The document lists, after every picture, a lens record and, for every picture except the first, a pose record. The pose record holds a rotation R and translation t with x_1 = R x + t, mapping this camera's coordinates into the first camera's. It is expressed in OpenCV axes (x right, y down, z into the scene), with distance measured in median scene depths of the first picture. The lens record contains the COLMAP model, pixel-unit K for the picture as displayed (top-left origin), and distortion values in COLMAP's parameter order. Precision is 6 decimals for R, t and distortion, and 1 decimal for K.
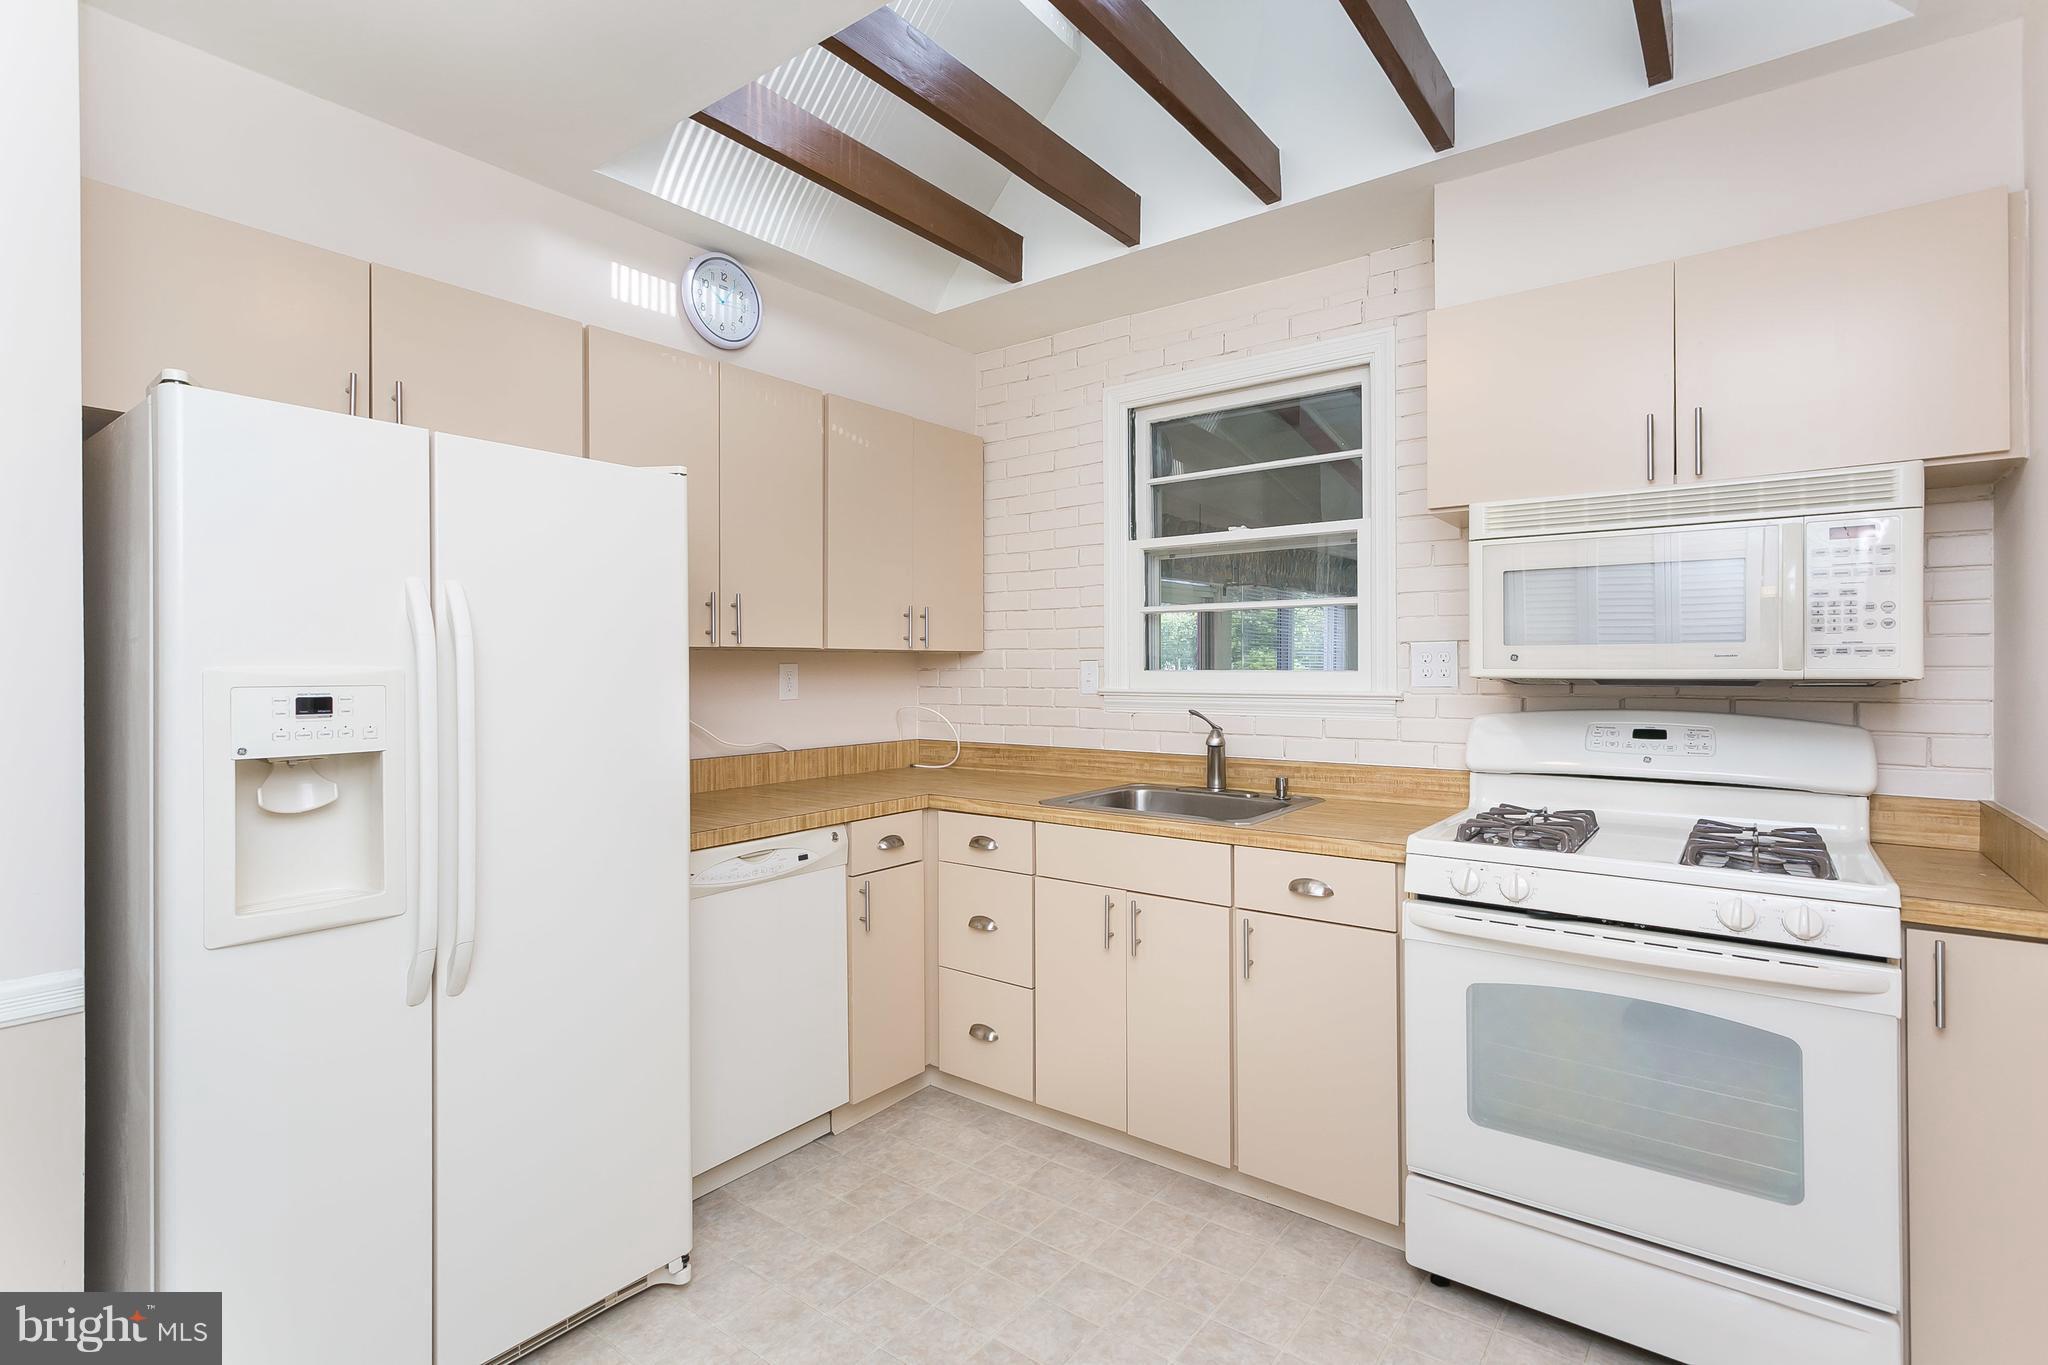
lens RADIAL K [[980.7, 0, 1015.9], [0, 980.7, 668.4], [0, 0, 1]] dist [0.001561, 0.001081]
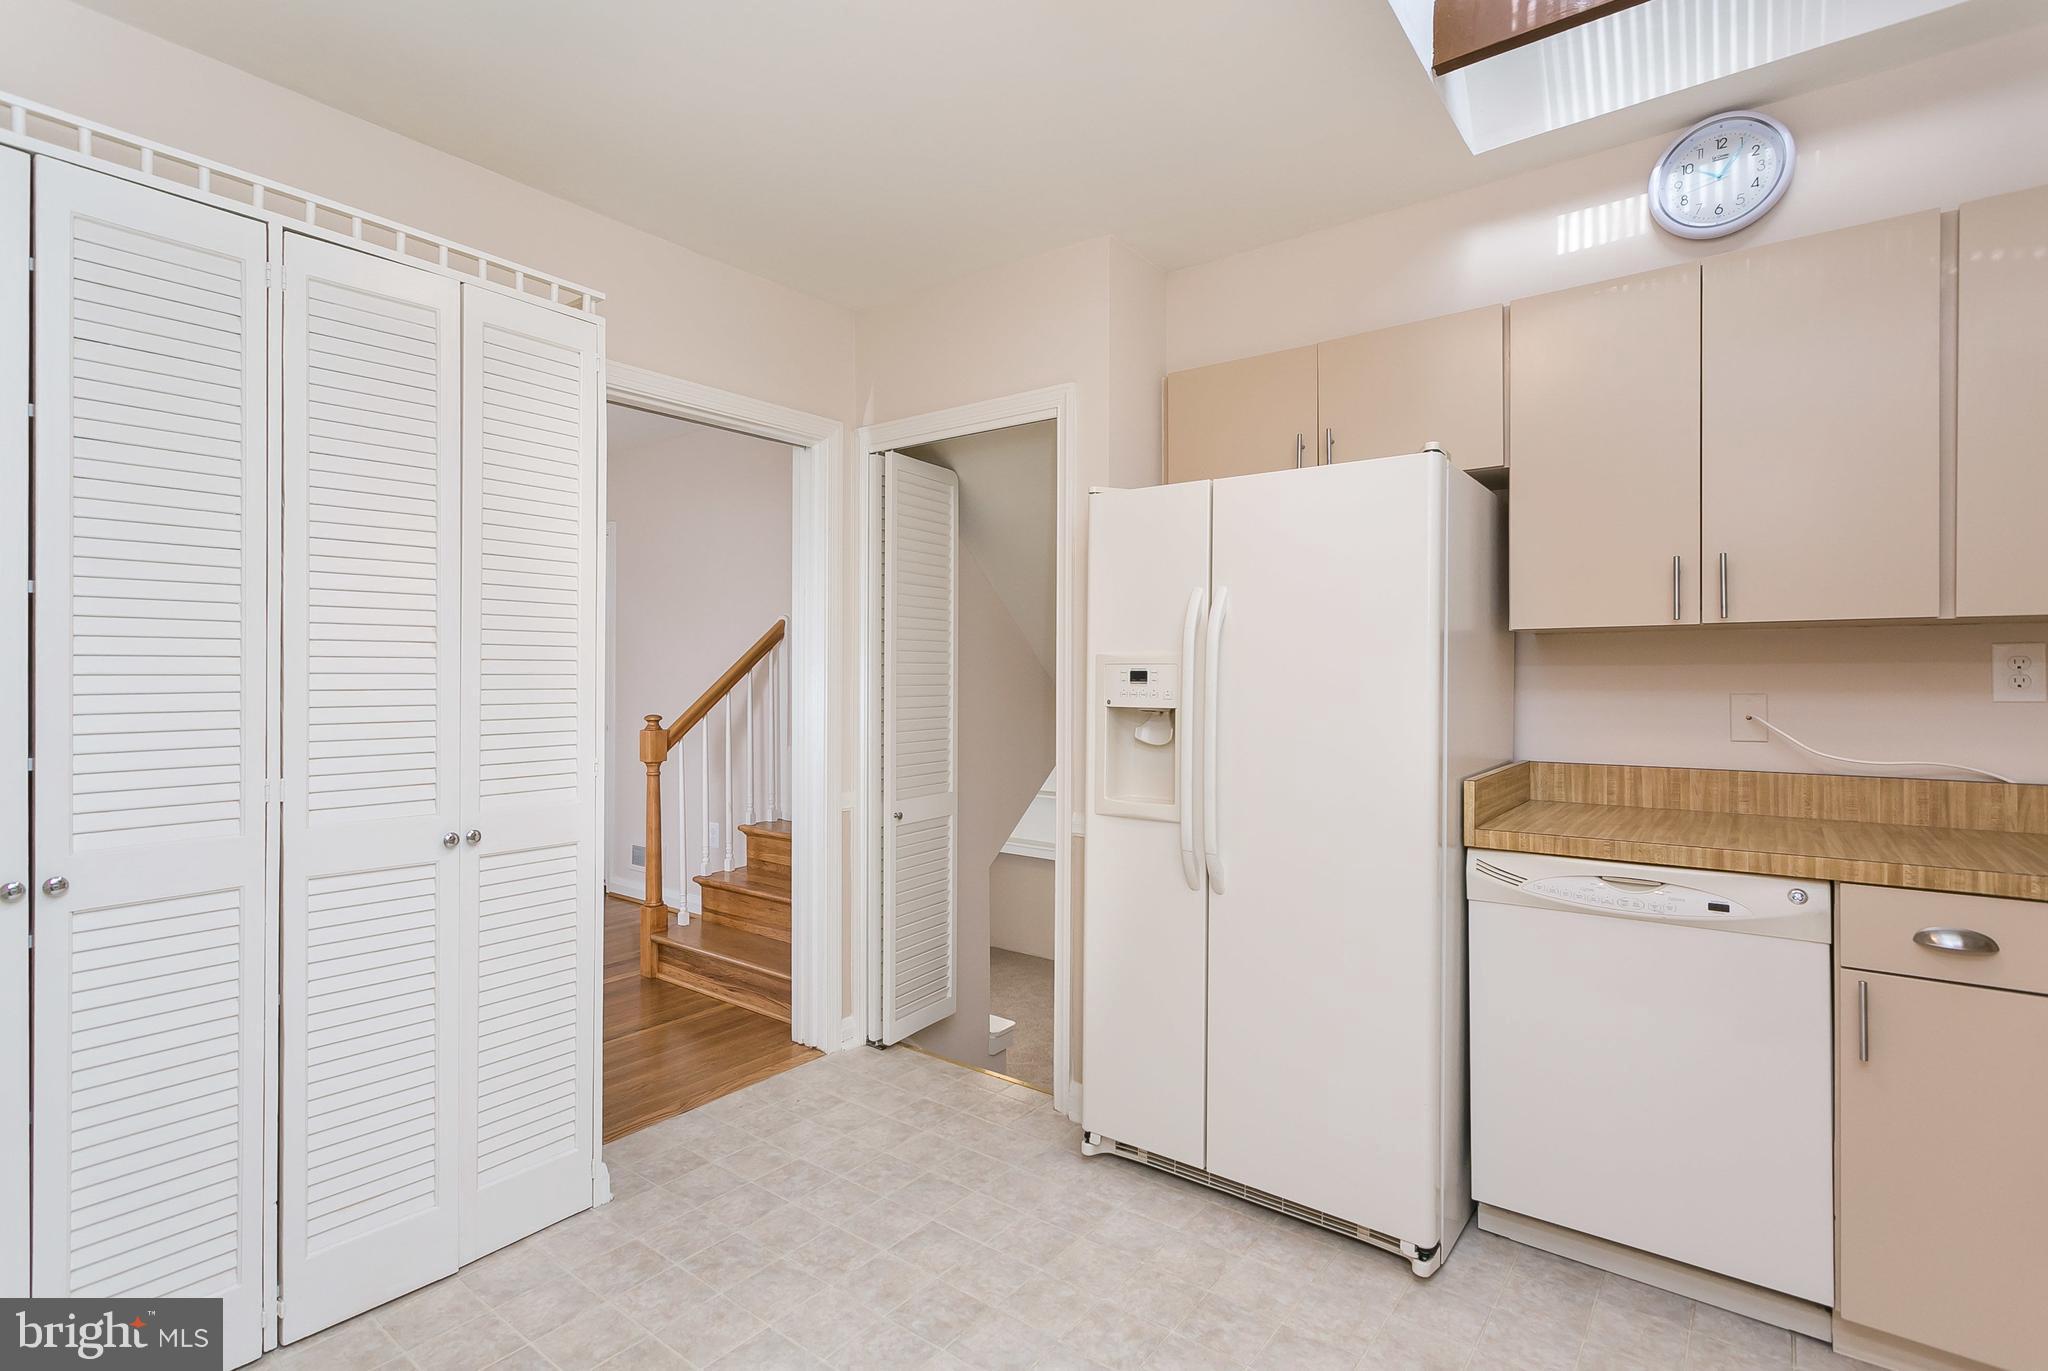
lens RADIAL K [[1044.5, 0, 979.6], [0, 1044.5, 663.5], [0, 0, 1]] dist [-0.001279, 0.000540]
pose [[-0.041494, -0.003644, -0.999132, 0.590203], [0.000428, 0.999993, -0.003665, 0.013921], [0.999139, -0.000579, -0.041493, 0.488930]]
